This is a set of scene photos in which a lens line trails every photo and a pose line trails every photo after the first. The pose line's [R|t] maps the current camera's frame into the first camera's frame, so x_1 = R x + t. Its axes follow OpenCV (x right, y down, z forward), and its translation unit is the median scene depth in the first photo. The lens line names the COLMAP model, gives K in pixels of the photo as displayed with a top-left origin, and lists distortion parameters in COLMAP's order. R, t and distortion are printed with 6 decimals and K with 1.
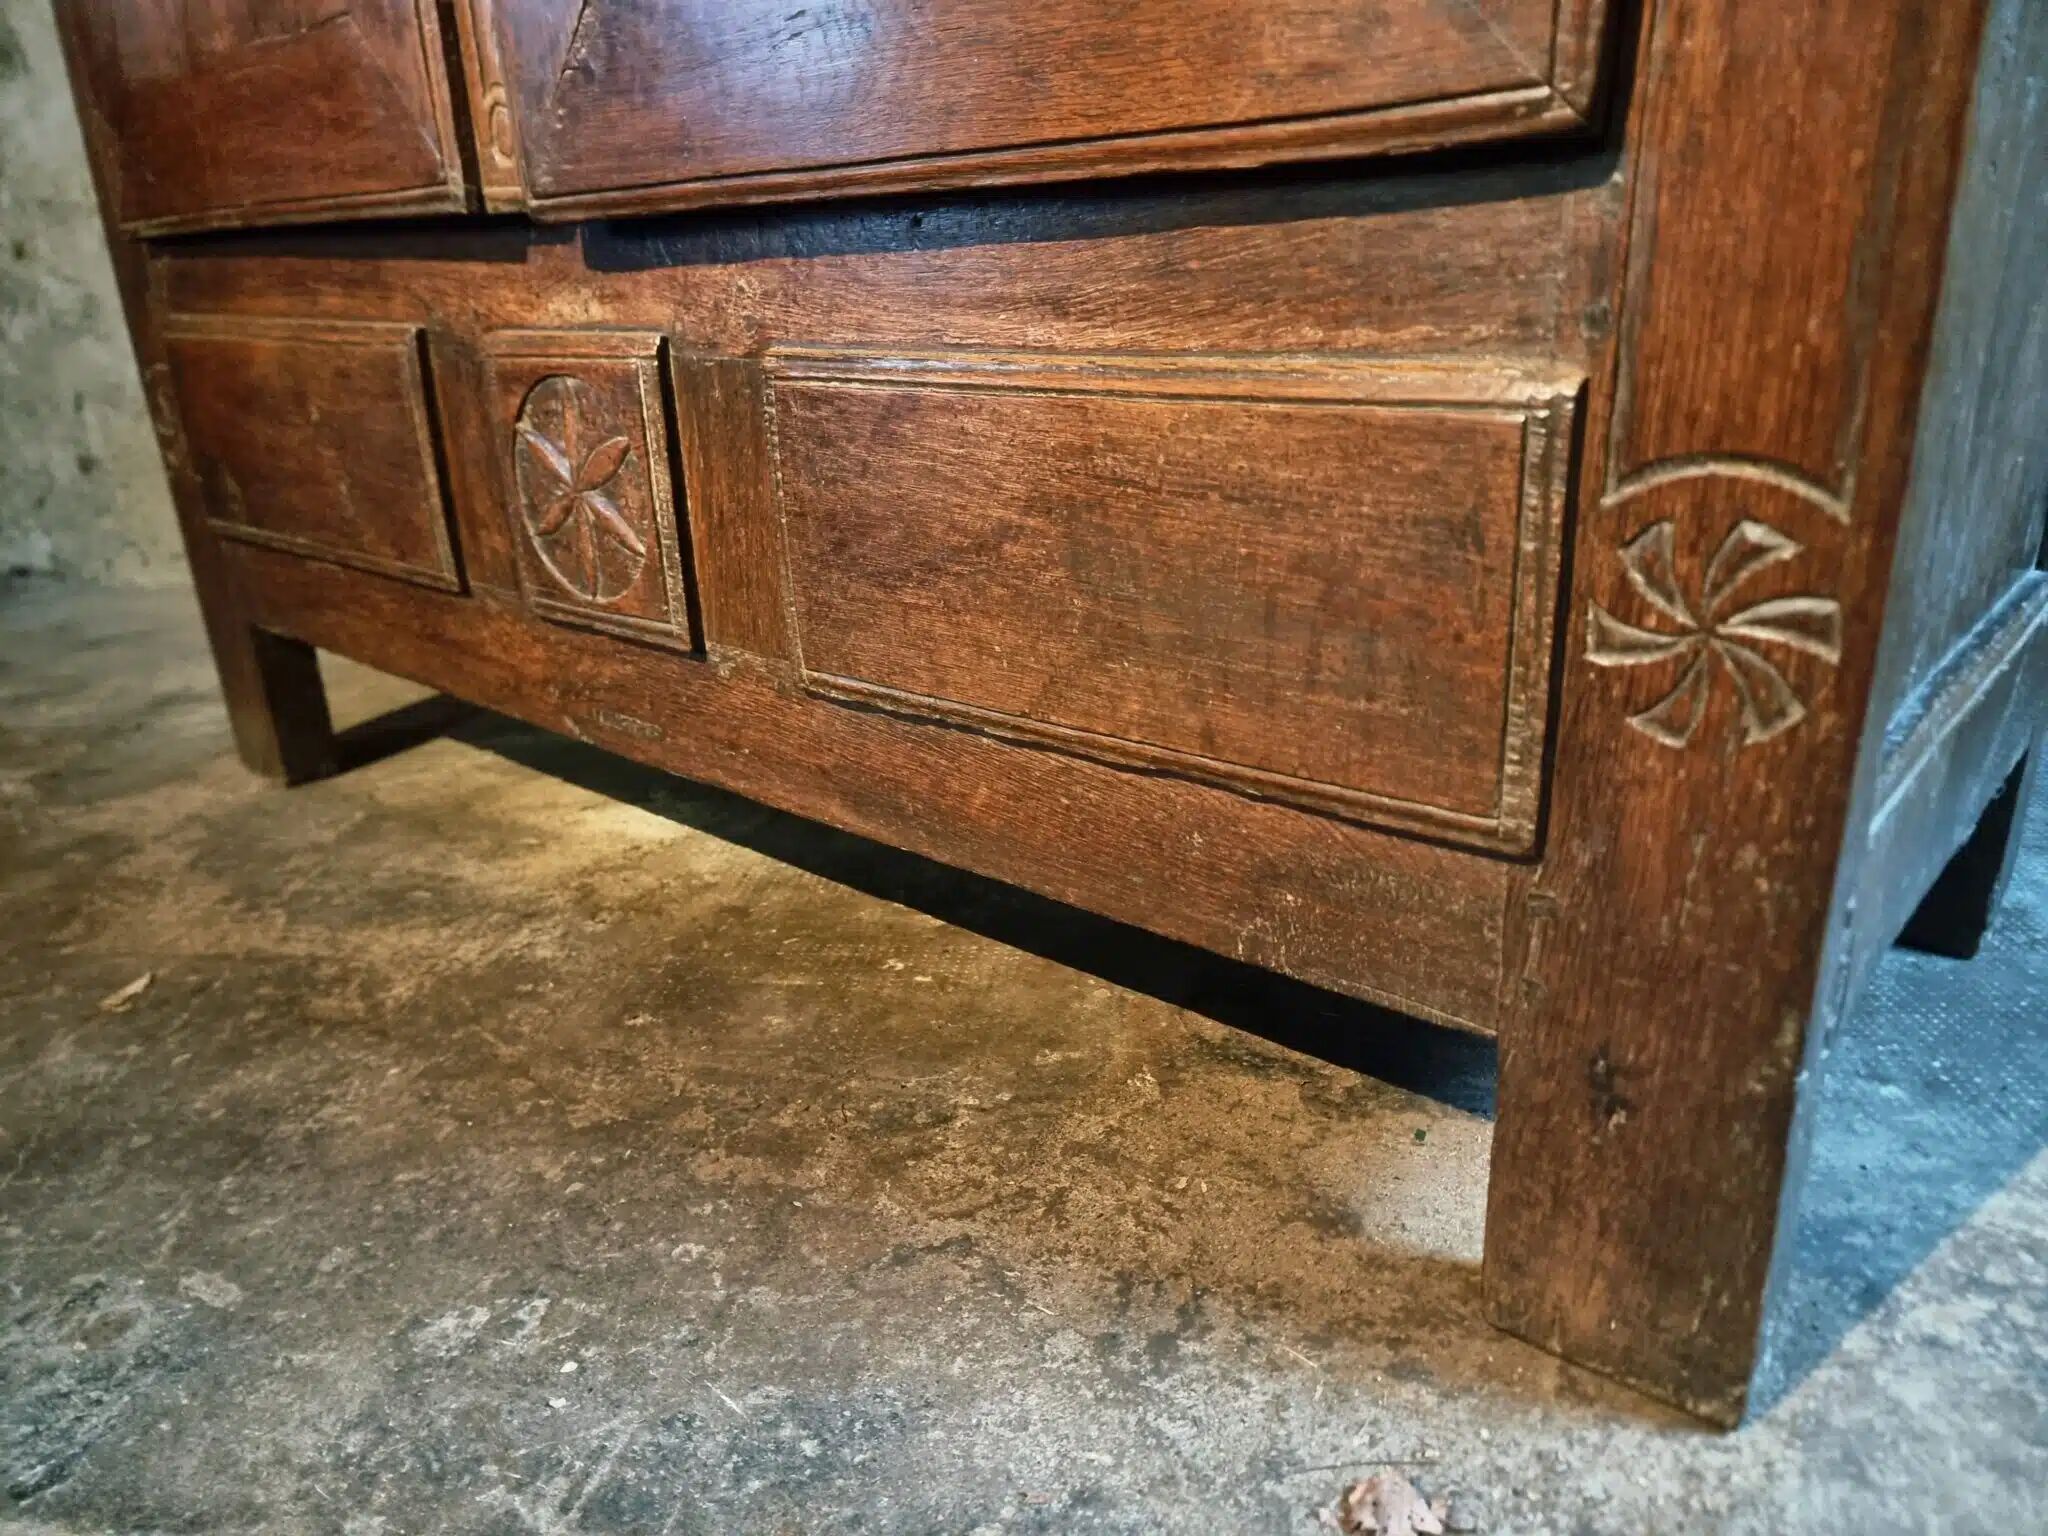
lens RADIAL K [[1438.4, 0, 1010.9], [0, 1438.4, 787.0], [0, 0, 1]] dist [0.068655, -0.062745]
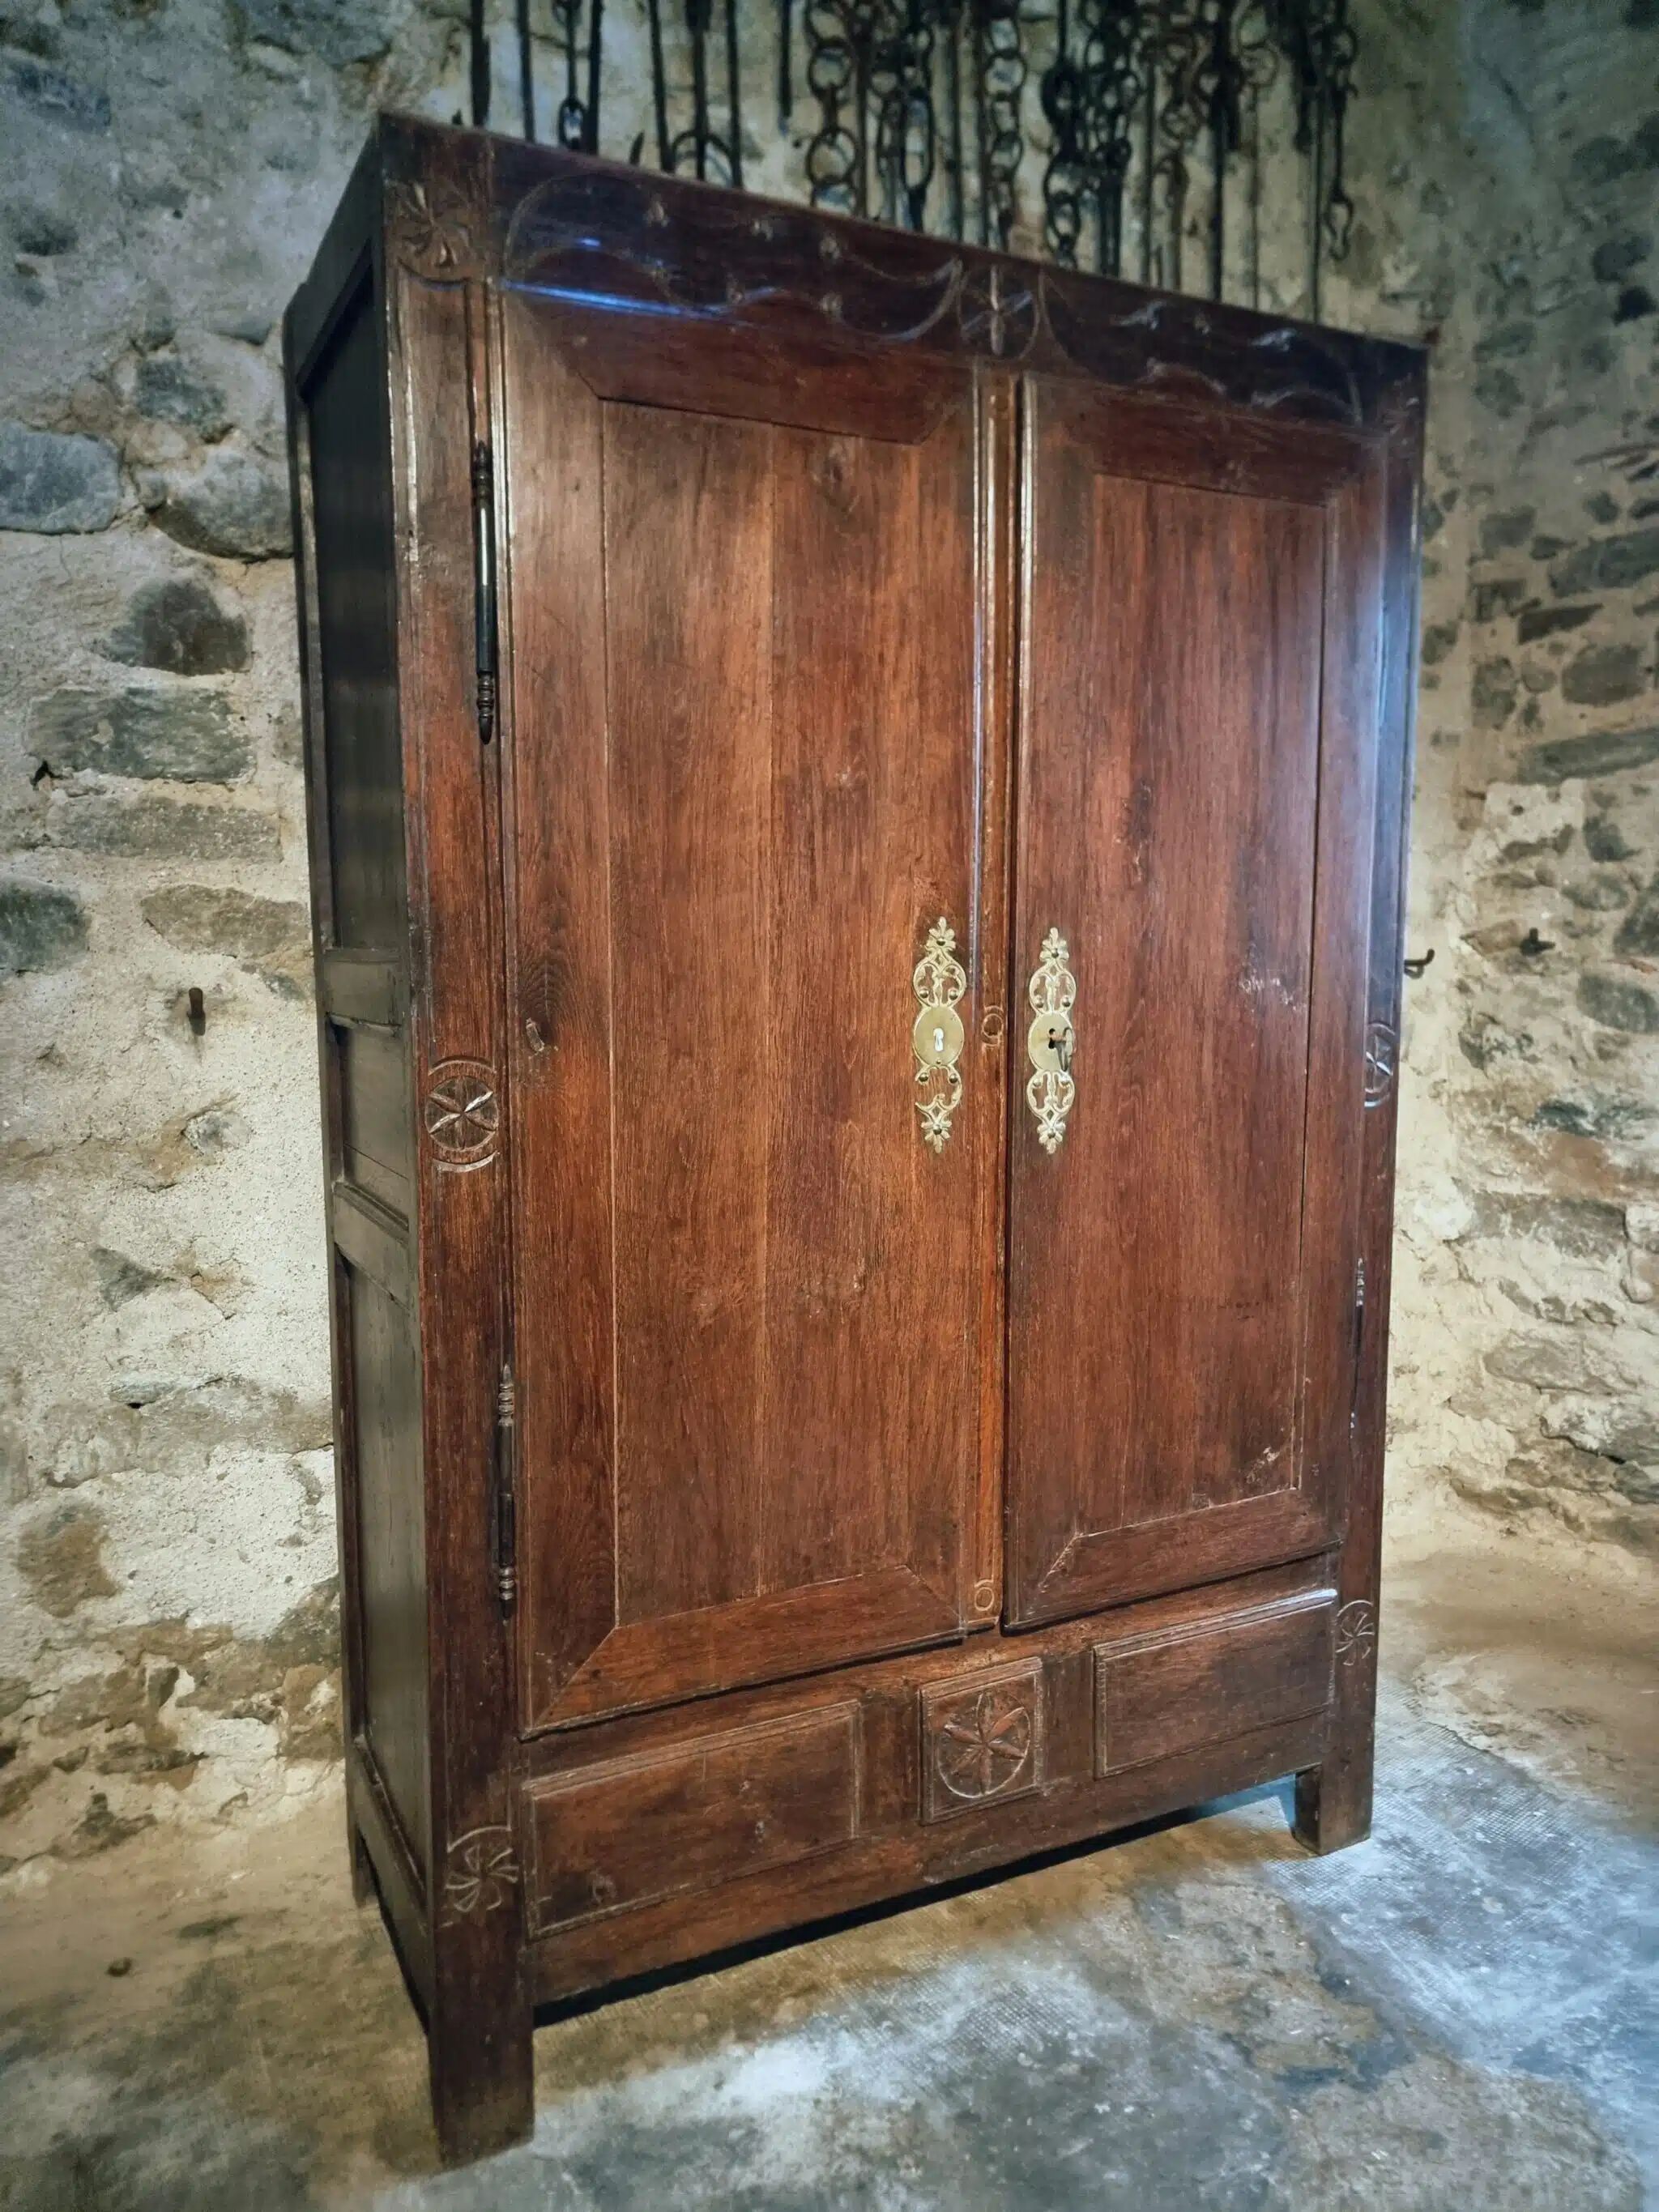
lens RADIAL K [[1580.2, 0, 819.9], [0, 1580.2, 1104.7], [0, 0, 1]] dist [0.043412, -0.053984]
pose [[0.384903, -0.063261, 0.920787, -2.813042], [0.322156, 0.944110, -0.069803, -1.141153], [-0.864908, 0.323504, 0.383770, 0.030418]]
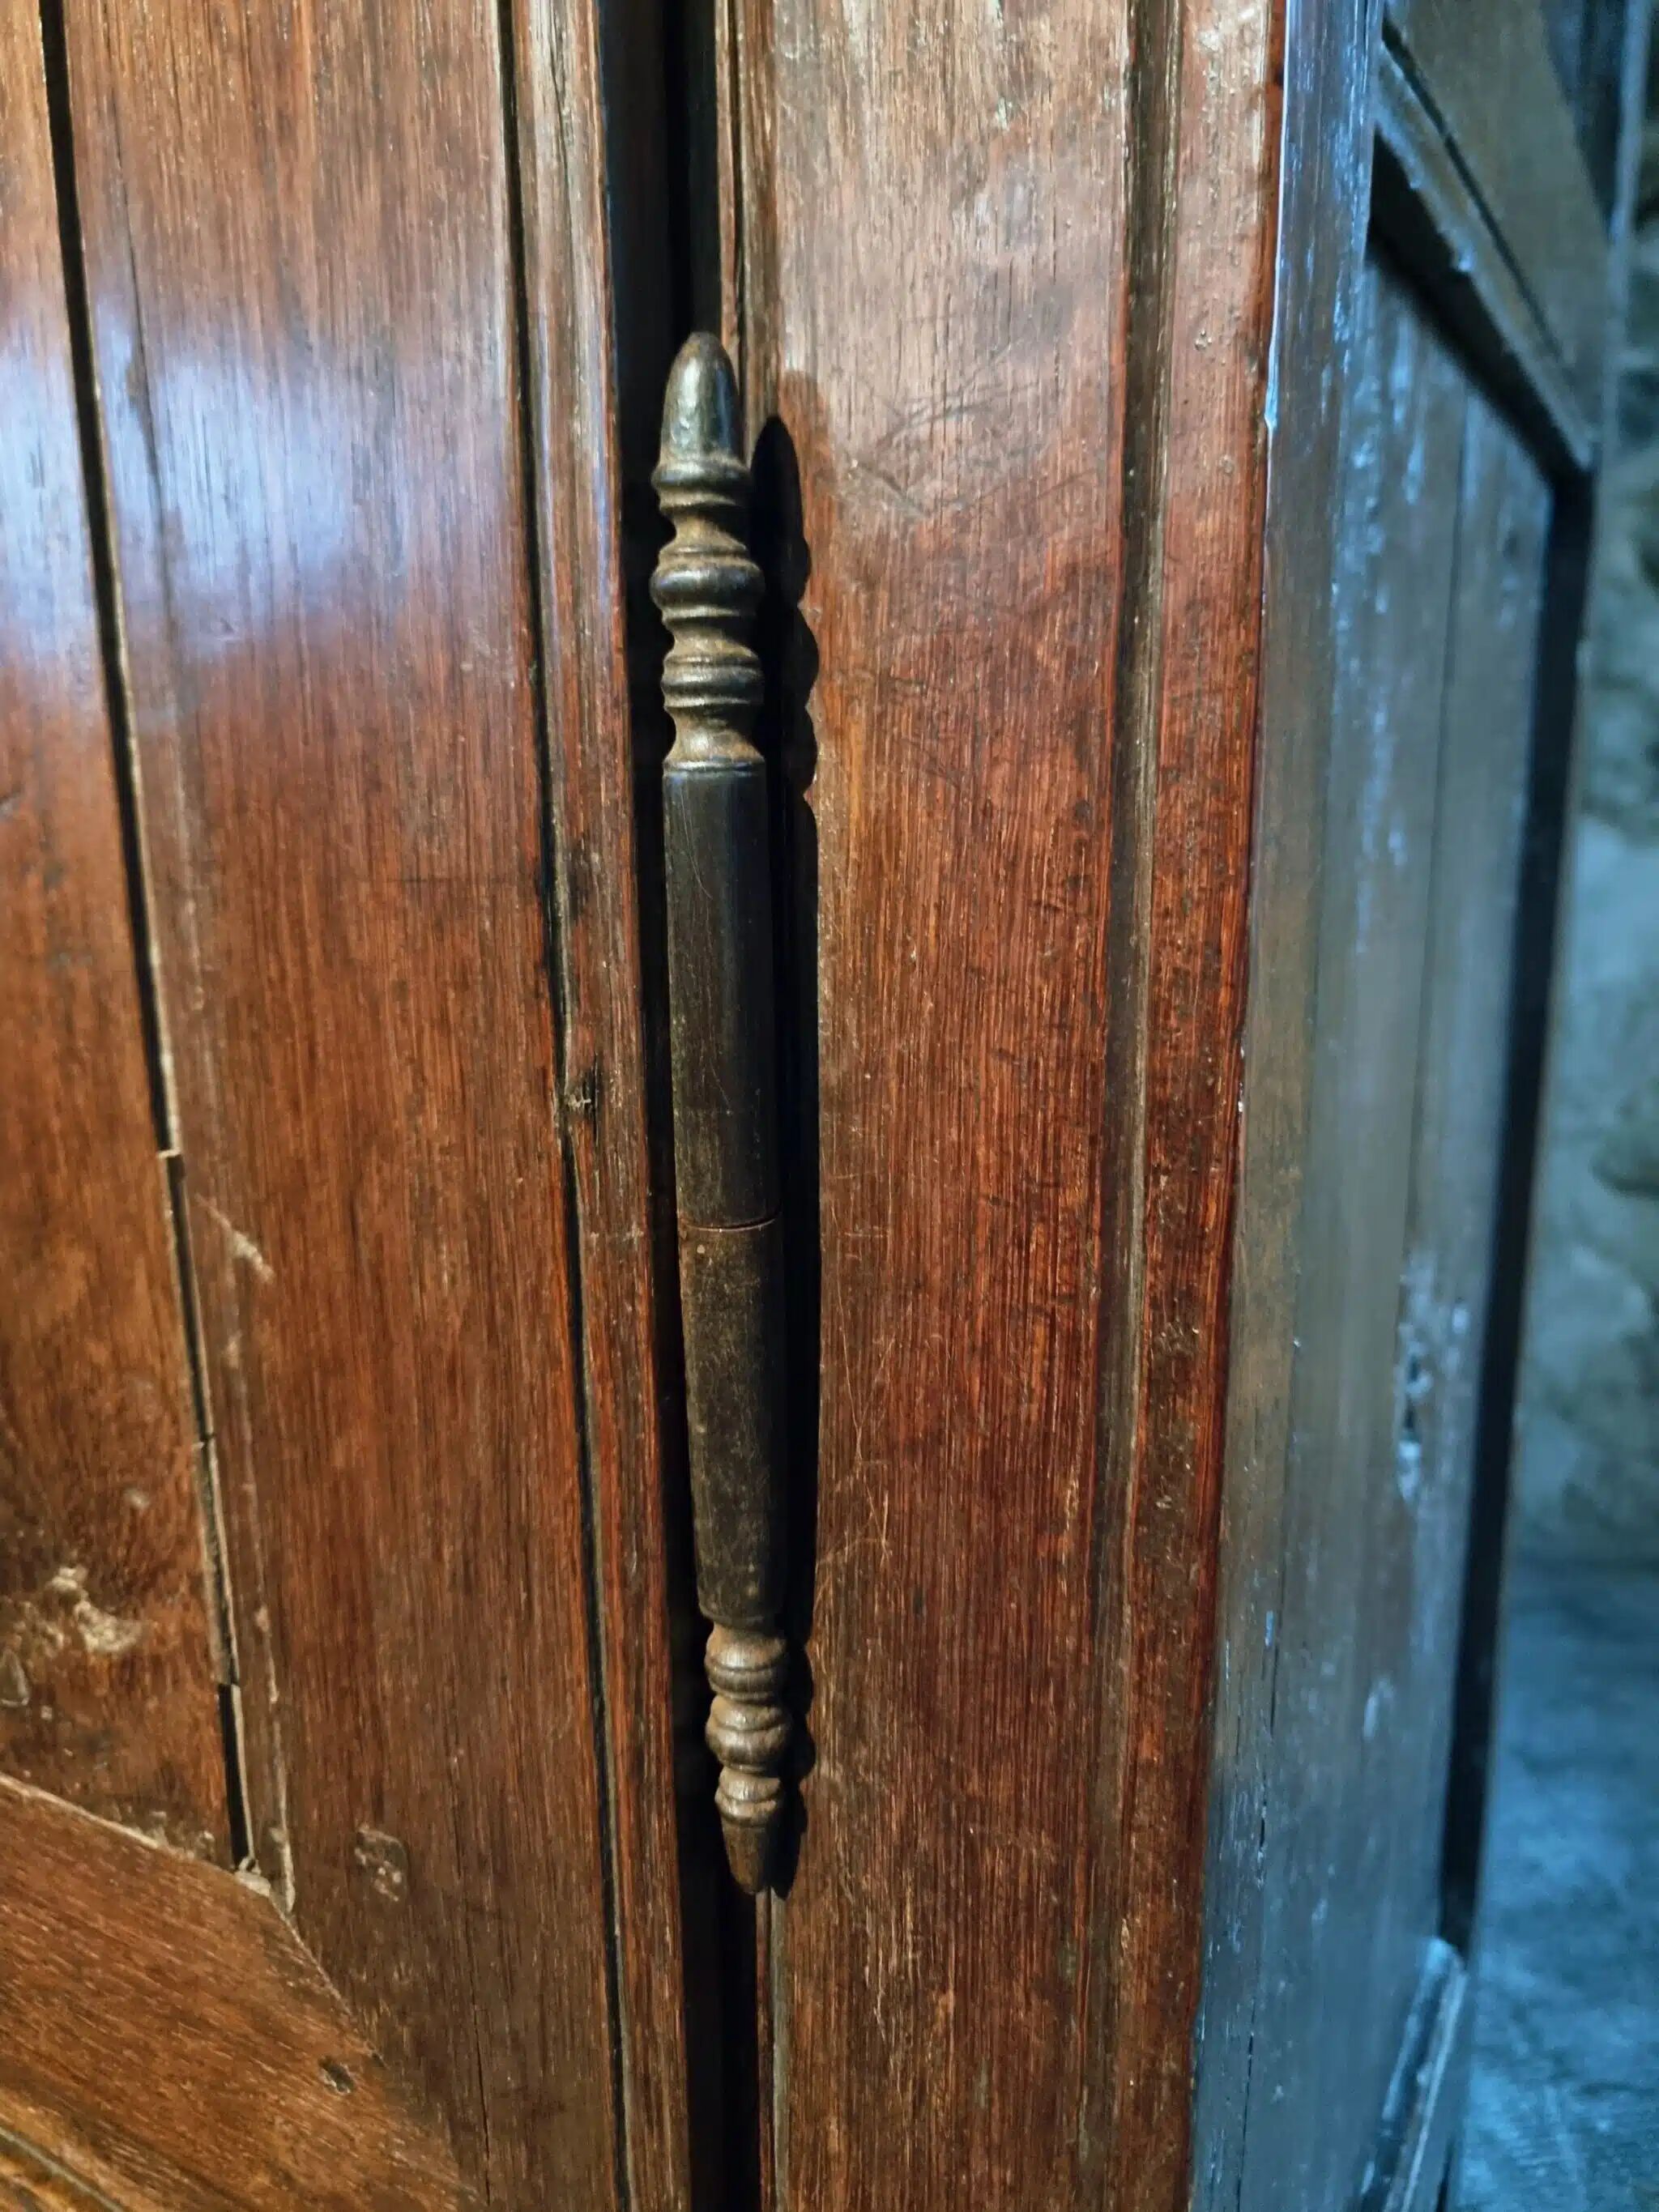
lens RADIAL K [[1580.2, 0, 819.9], [0, 1580.2, 1104.7], [0, 0, 1]] dist [0.043412, -0.053984]
pose [[0.980205, -0.011375, 0.197658, 0.182401], [0.042030, 0.987548, -0.151600, -0.560459], [-0.193472, 0.156907, 0.968478, 0.095071]]
